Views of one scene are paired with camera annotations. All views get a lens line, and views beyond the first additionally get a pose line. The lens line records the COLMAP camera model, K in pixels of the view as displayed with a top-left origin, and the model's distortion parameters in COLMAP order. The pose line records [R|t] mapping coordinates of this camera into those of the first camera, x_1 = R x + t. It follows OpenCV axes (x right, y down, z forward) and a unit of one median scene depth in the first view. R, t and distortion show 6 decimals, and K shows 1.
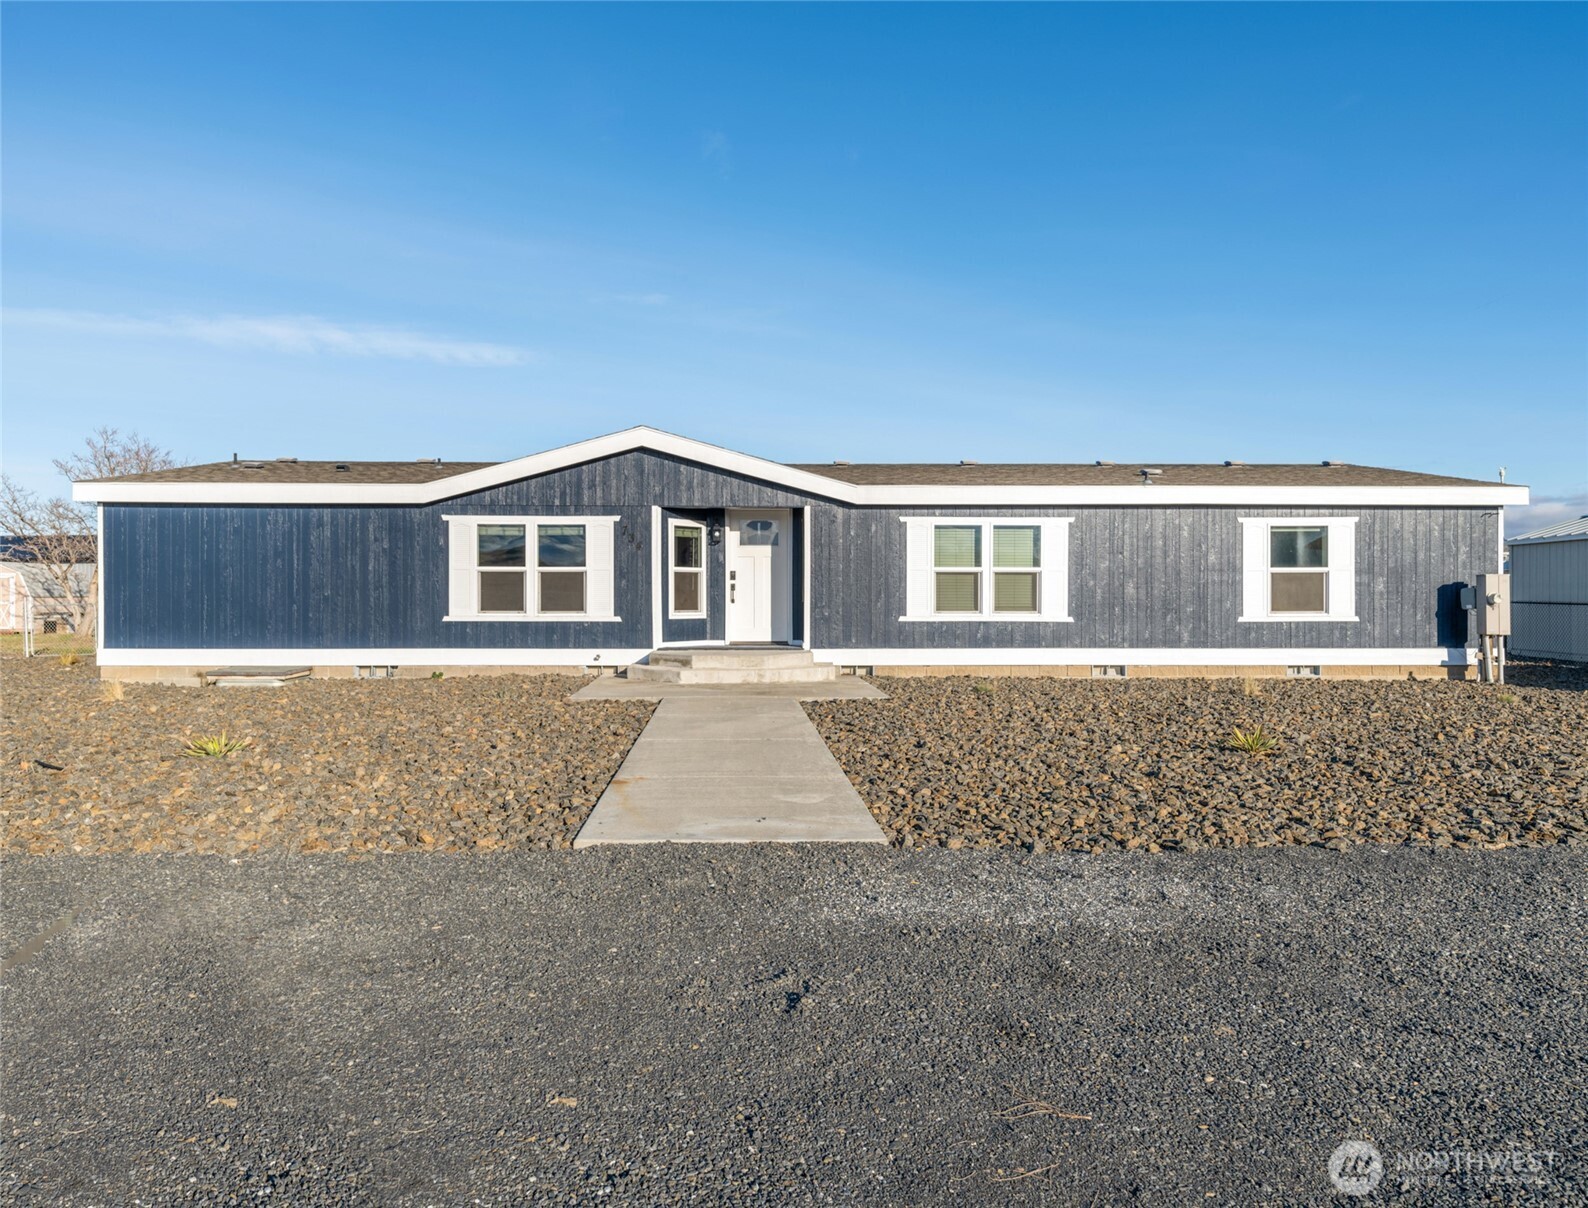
lens RADIAL K [[668.5, 0, 739.8], [0, 668.5, 605.1], [0, 0, 1]] dist [0.002916, 0.000195]
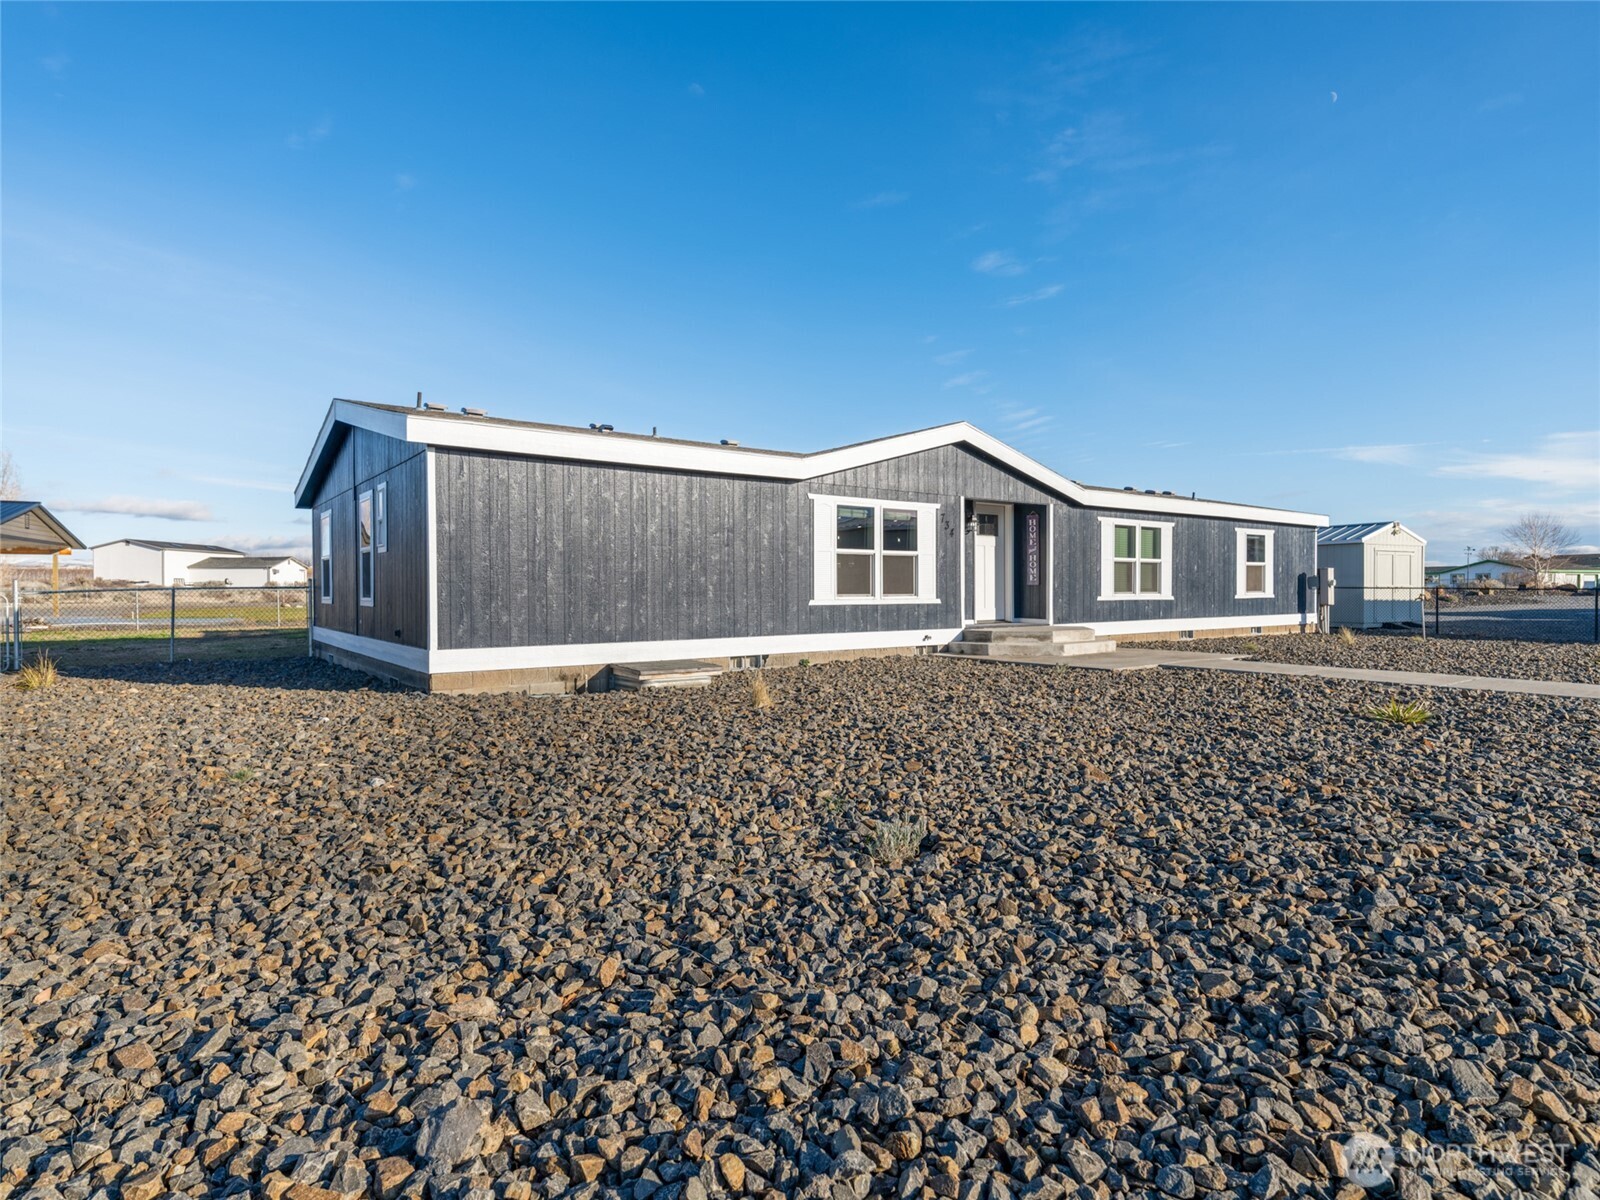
lens RADIAL K [[899.8, 0, 807.0], [0, 899.8, 604.1], [0, 0, 1]] dist [0.008003, -0.004112]
pose [[0.795873, -0.012376, 0.605337, -1.211120], [0.001979, 0.999839, 0.017840, -0.000498], [-0.605461, -0.013001, 0.795769, -0.009753]]
